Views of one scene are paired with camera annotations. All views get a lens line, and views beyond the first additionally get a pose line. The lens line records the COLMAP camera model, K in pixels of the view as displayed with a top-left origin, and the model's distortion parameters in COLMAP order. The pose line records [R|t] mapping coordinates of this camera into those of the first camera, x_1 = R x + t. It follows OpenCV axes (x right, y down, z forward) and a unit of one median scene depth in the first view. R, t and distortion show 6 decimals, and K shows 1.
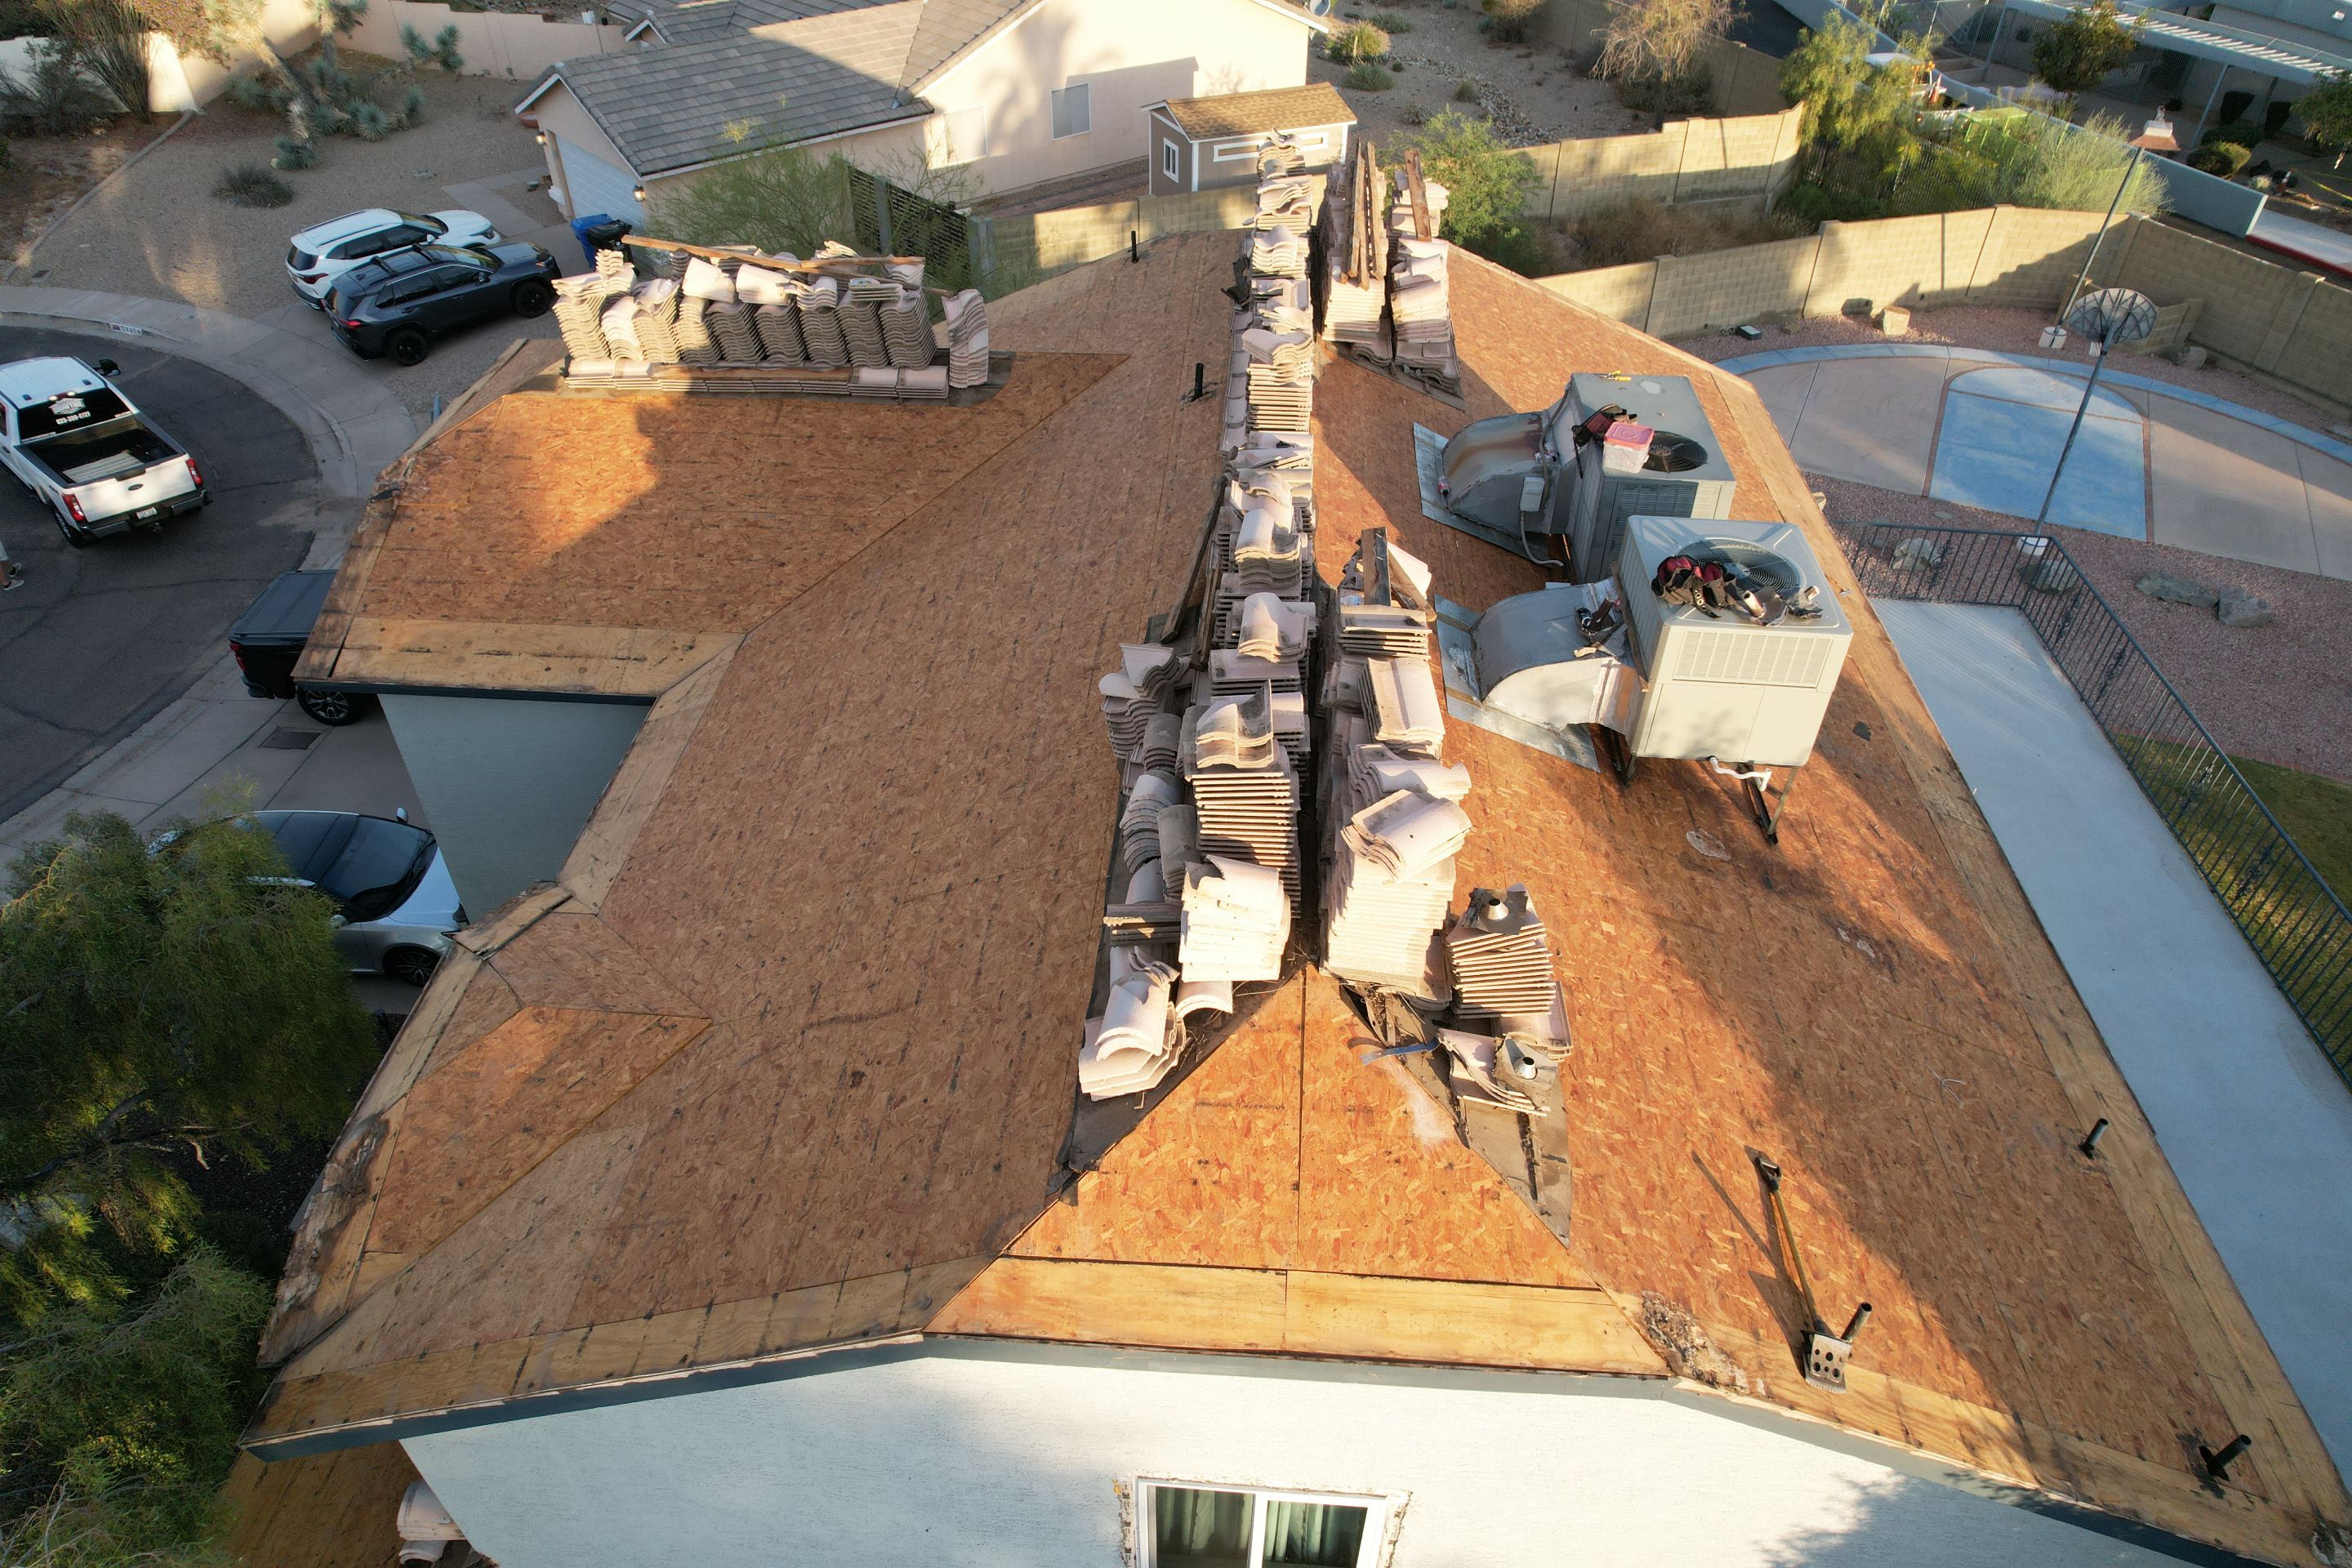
lens RADIAL K [[1494.1, 0, 1164.7], [0, 1494.1, 803.5], [0, 0, 1]] dist [-0.044691, 0.024515]
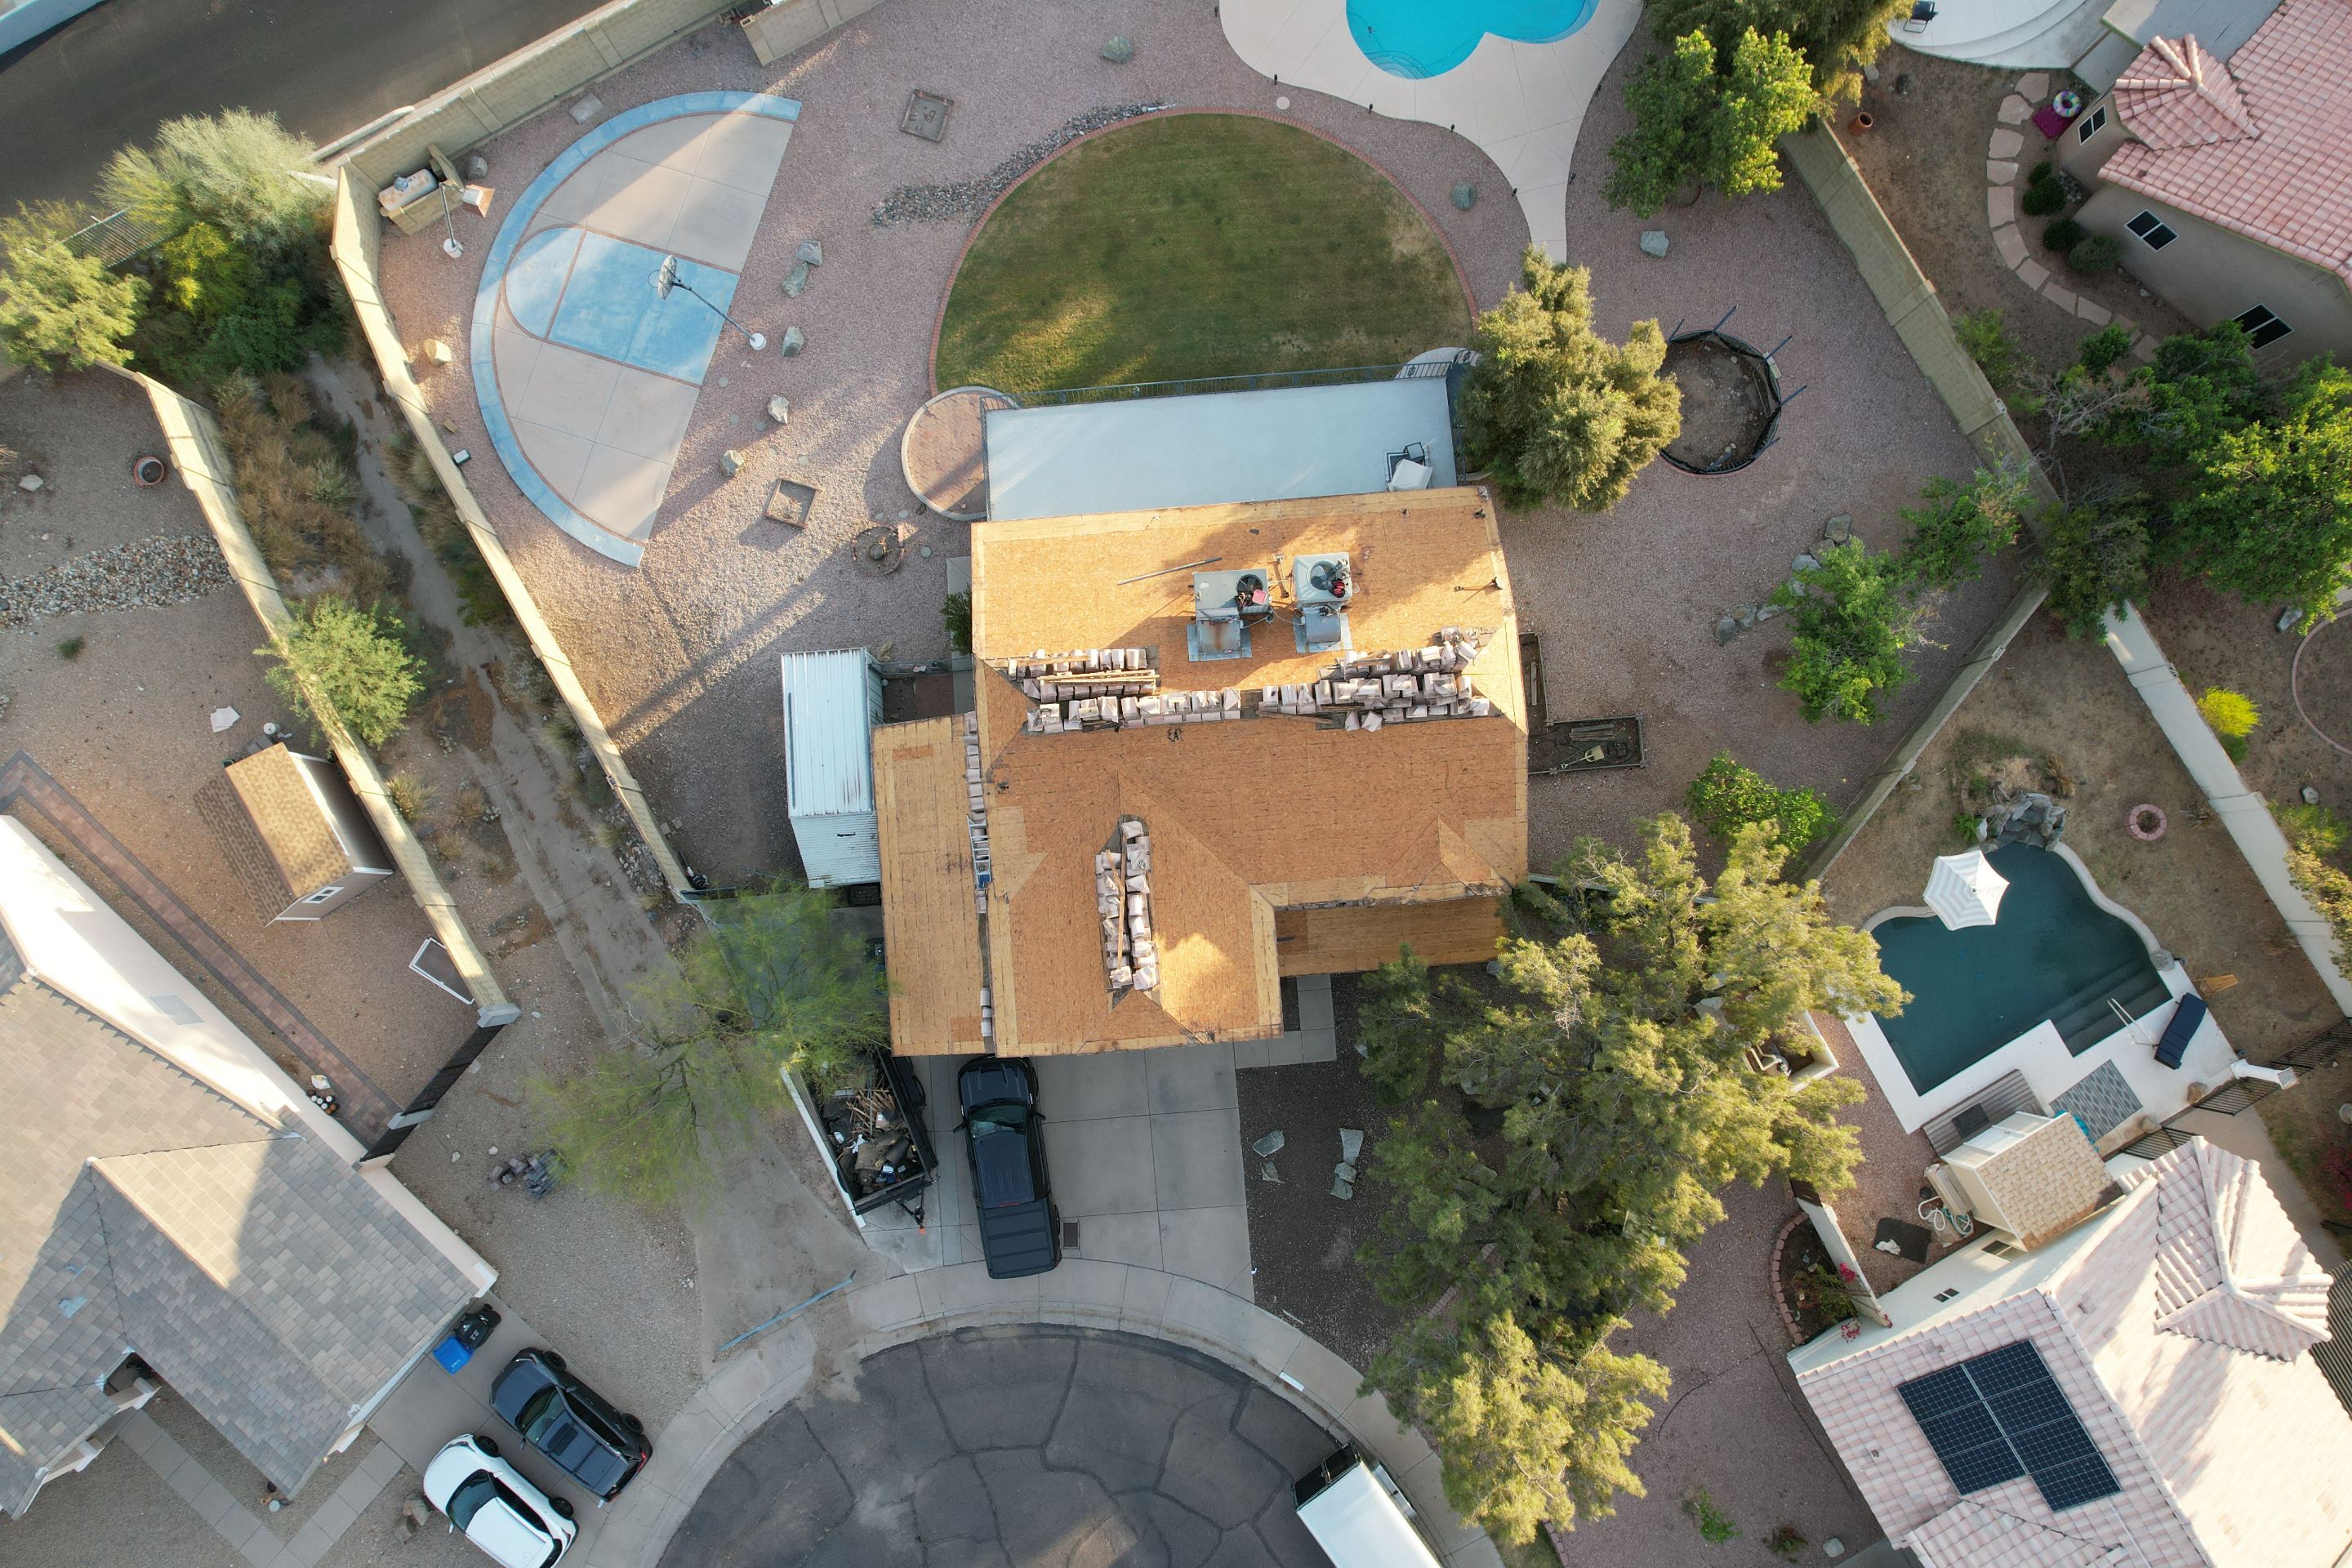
lens RADIAL K [[1494.1, 0, 1168.6], [0, 1494.1, 774.5], [0, 0, 1]] dist [-0.044691, 0.024515]
pose [[-0.148975, -0.985163, 0.085203, -0.277672], [0.635432, -0.029356, 0.771598, -2.397903], [-0.757649, 0.169089, 0.630378, -0.762322]]
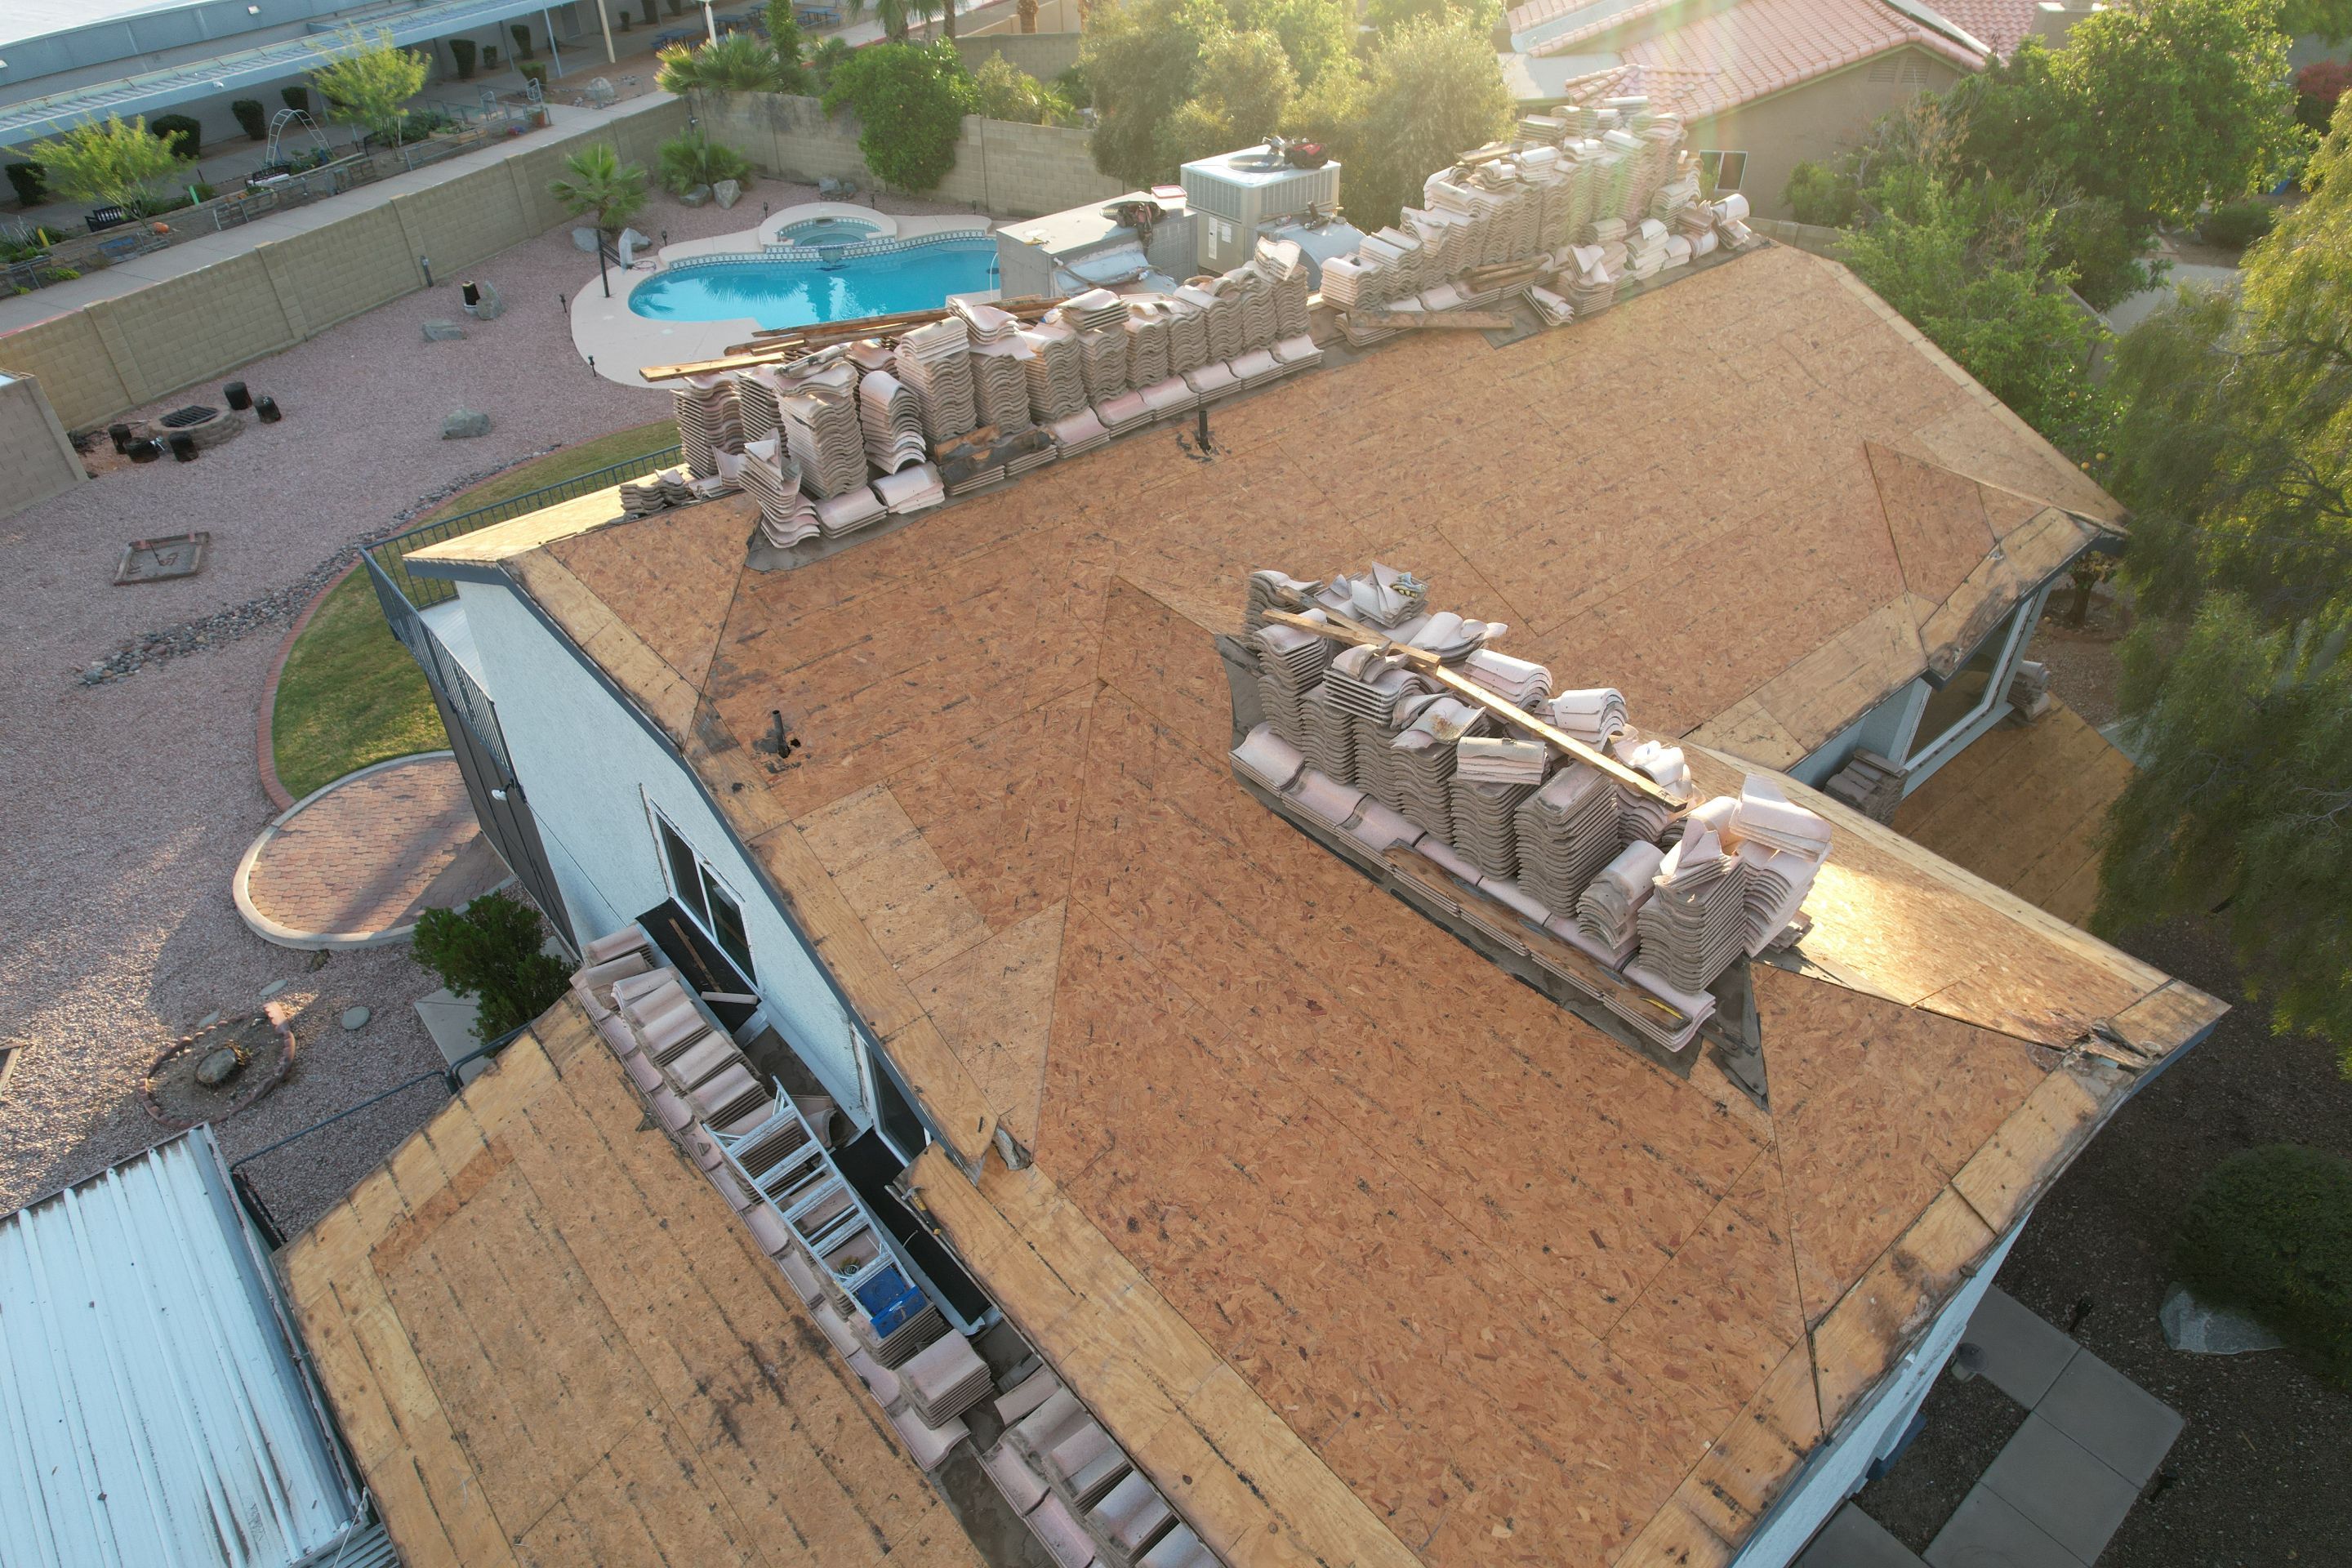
lens RADIAL K [[1494.1, 0, 1167.7], [0, 1494.1, 797.6], [0, 0, 1]] dist [-0.044691, 0.024515]
pose [[-0.698472, -0.445228, 0.560276, -0.555216], [0.460091, 0.320282, 0.828091, -0.943143], [-0.548136, 0.836177, -0.018863, 1.159865]]
